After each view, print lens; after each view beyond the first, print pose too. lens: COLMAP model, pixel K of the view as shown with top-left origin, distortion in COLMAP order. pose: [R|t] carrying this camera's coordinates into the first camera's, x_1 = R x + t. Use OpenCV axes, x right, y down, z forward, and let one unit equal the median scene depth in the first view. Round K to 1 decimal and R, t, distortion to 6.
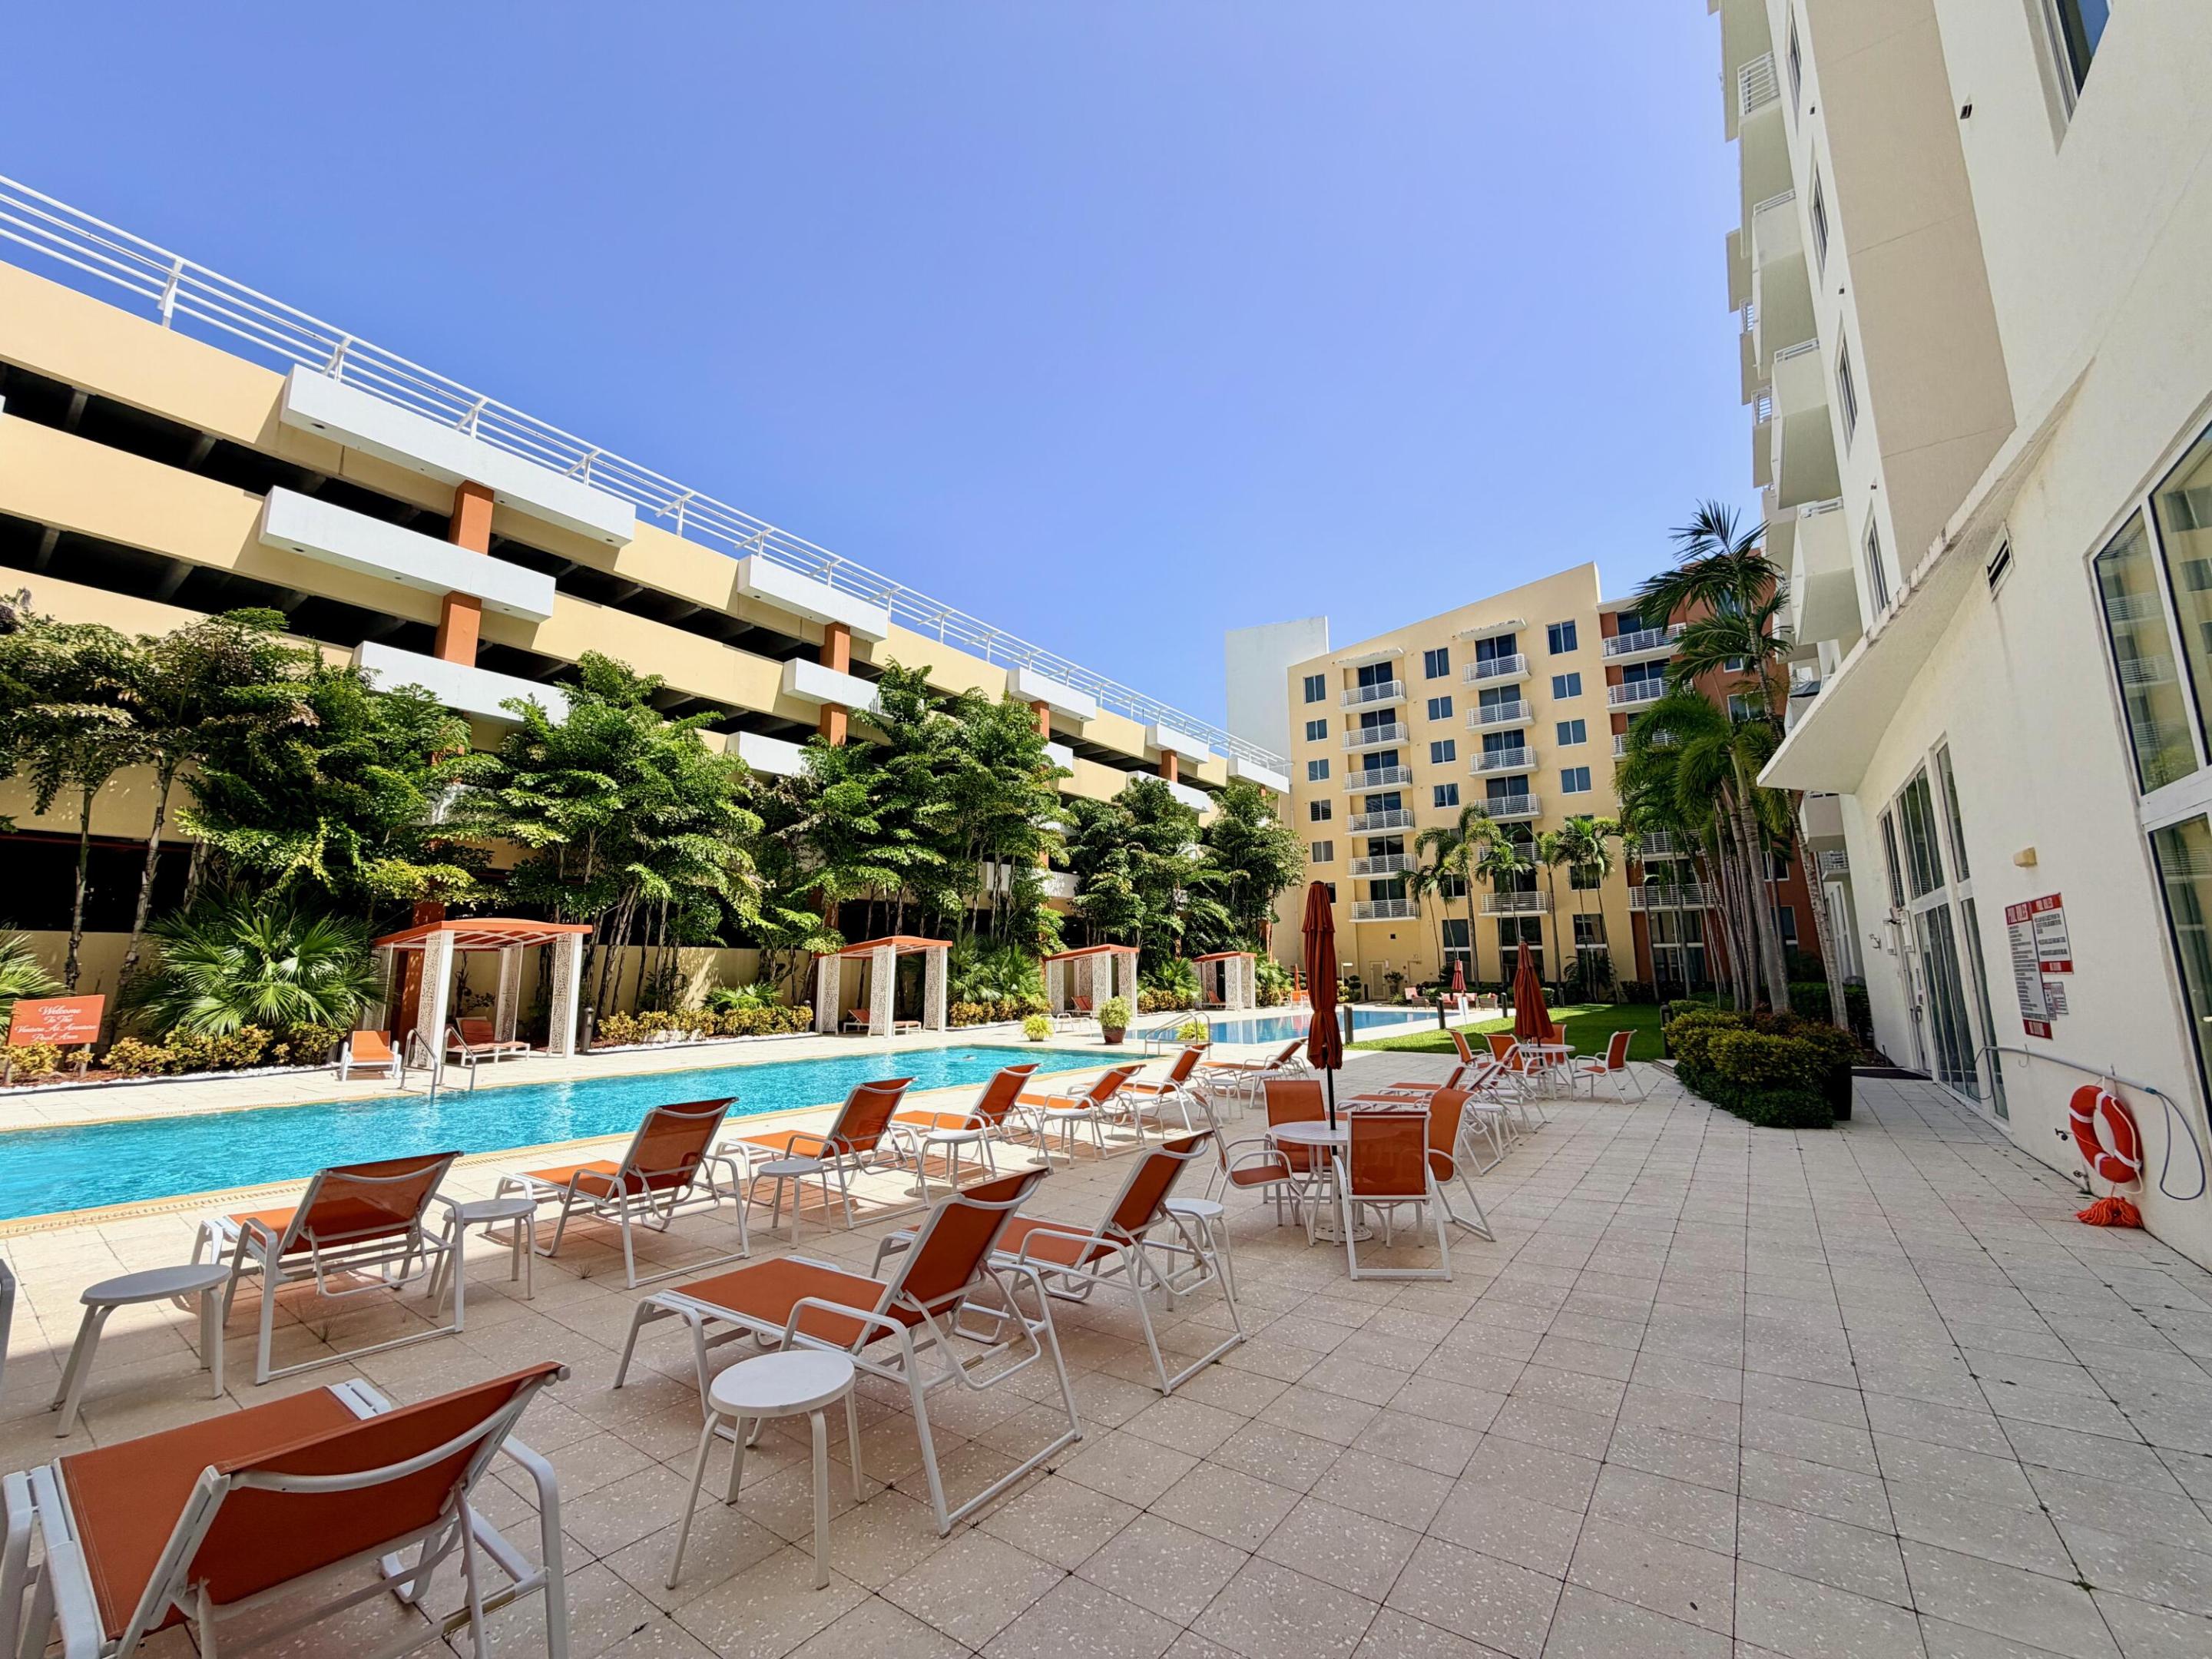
lens RADIAL K [[881.5, 0, 1097.4], [0, 881.5, 830.4], [0, 0, 1]] dist [0.000335, -0.000077]
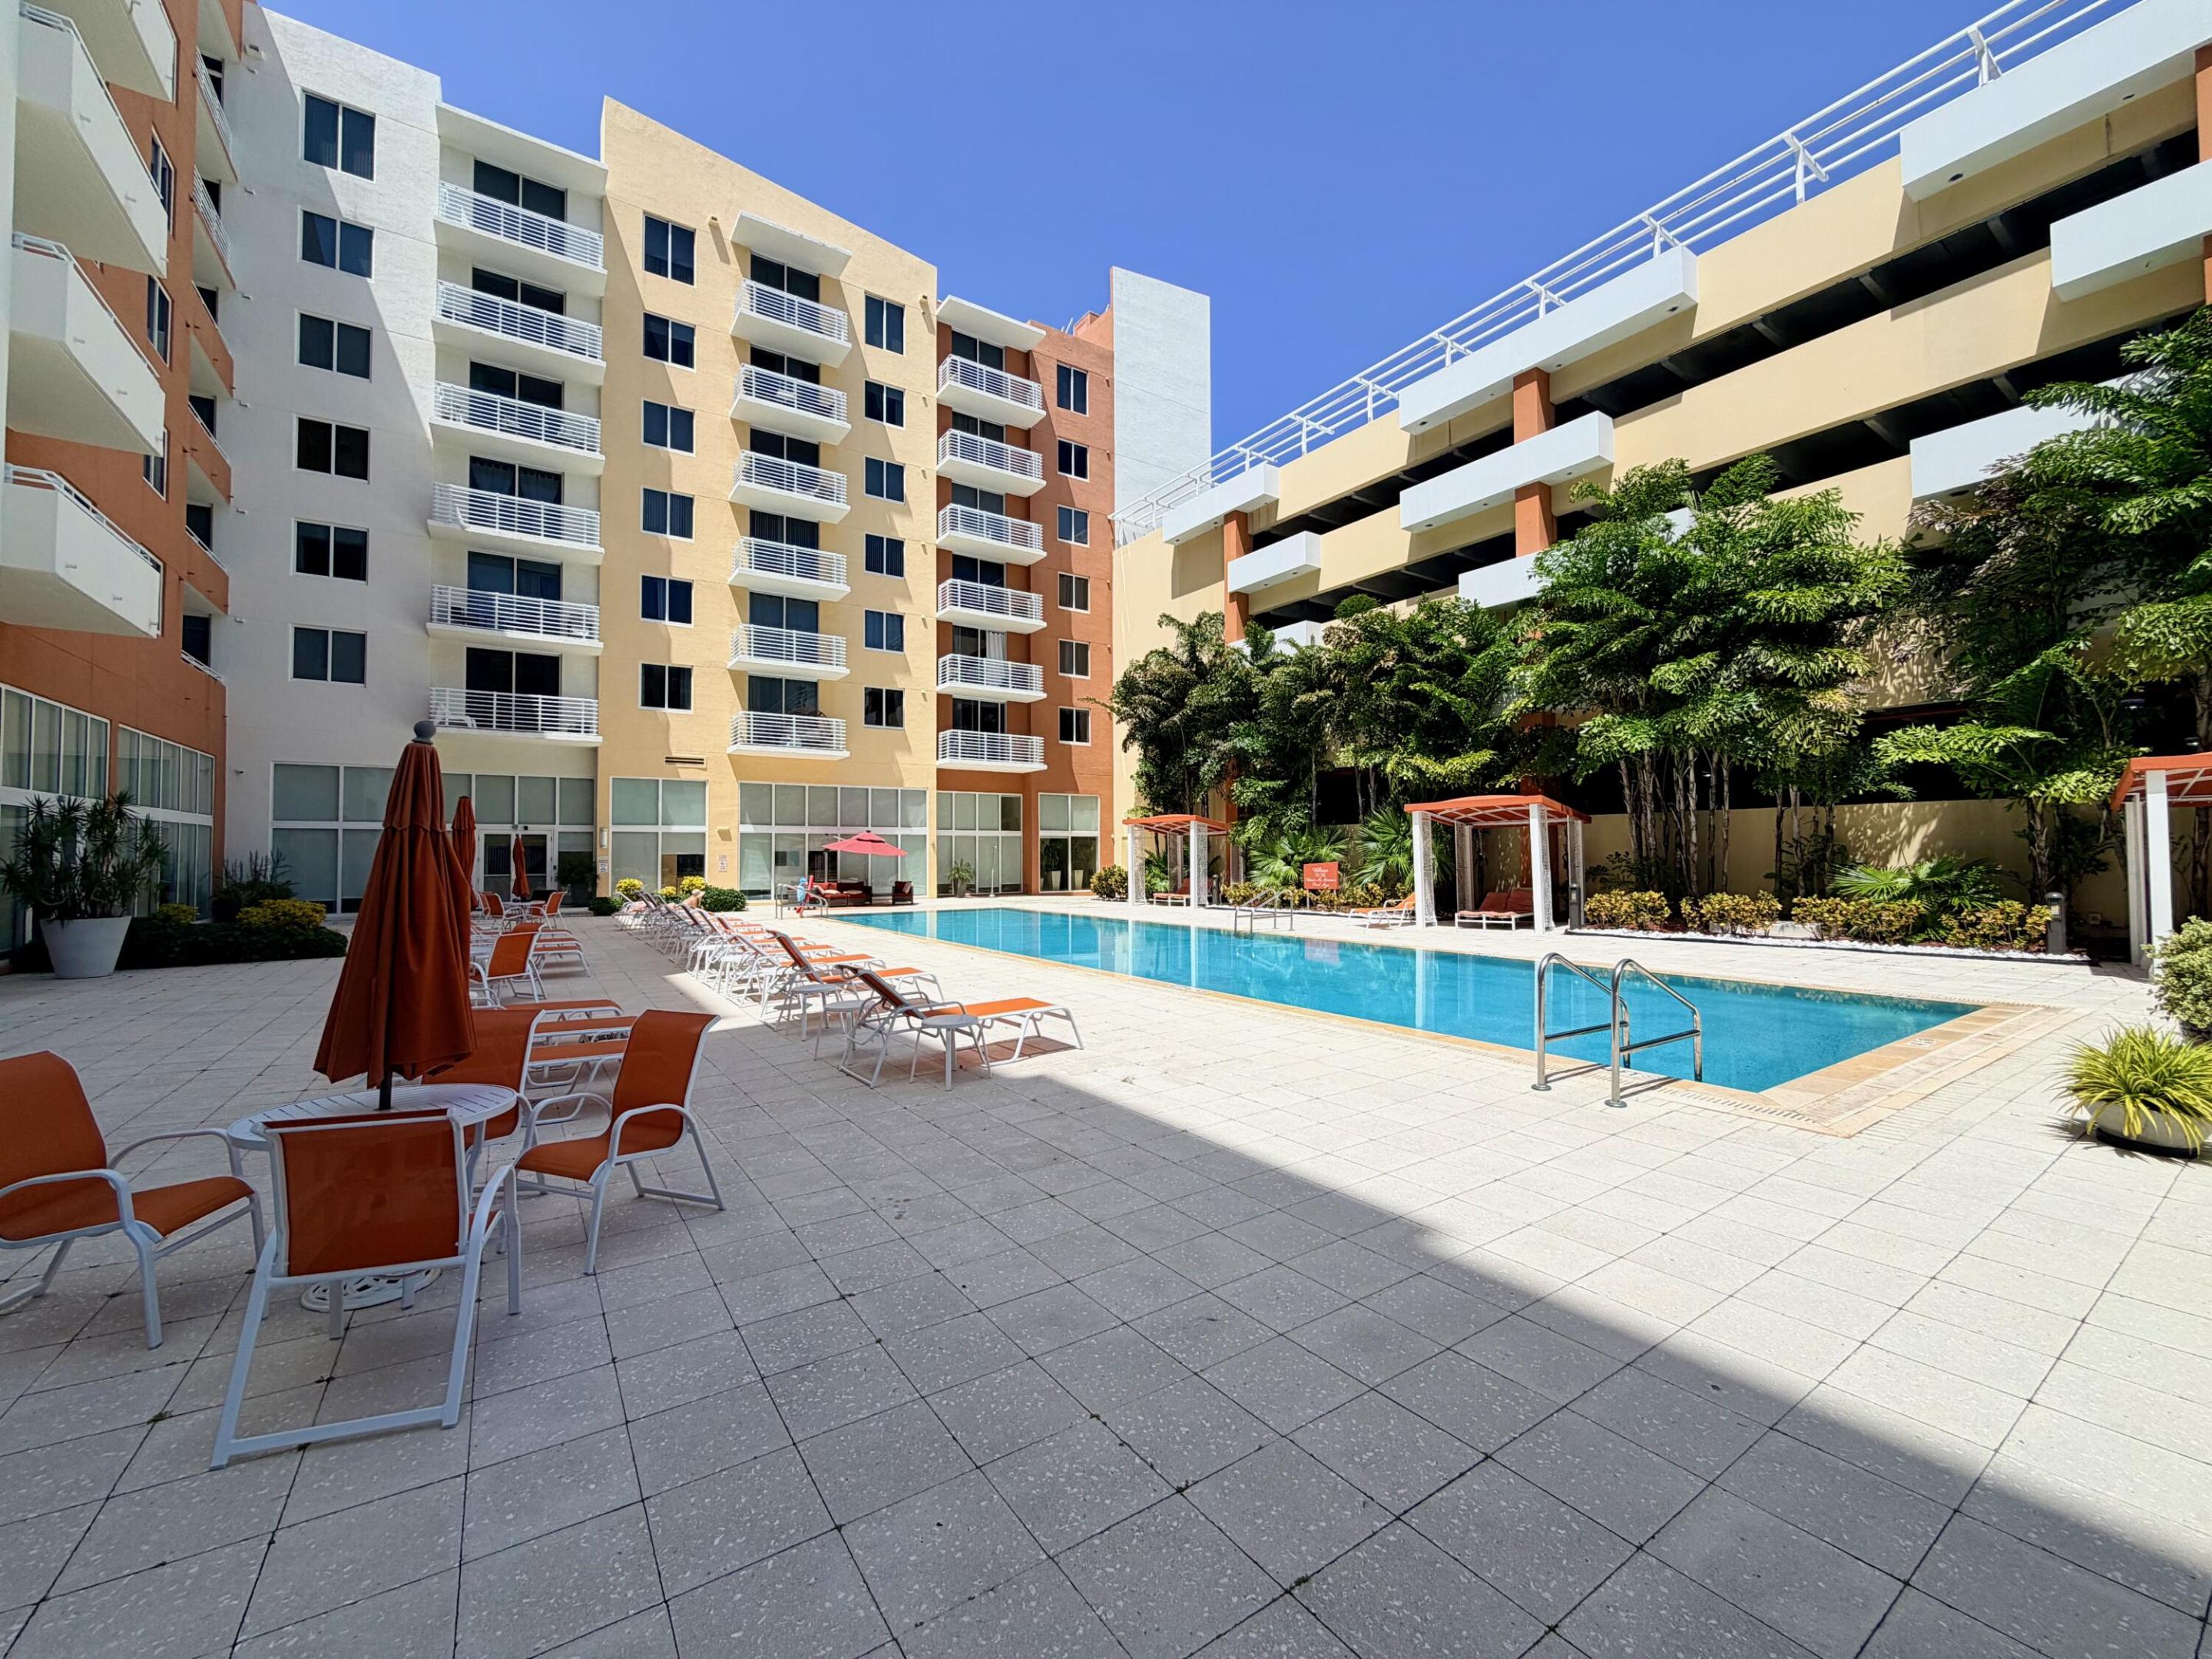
lens RADIAL K [[881.5, 0, 1097.4], [0, 881.5, 830.4], [0, 0, 1]] dist [0.000335, -0.000077]
pose [[-0.334096, -0.021333, -0.942297, 0.417972], [0.166007, 0.982783, -0.081109, 0.130540], [0.927805, -0.183526, -0.324803, 0.800748]]
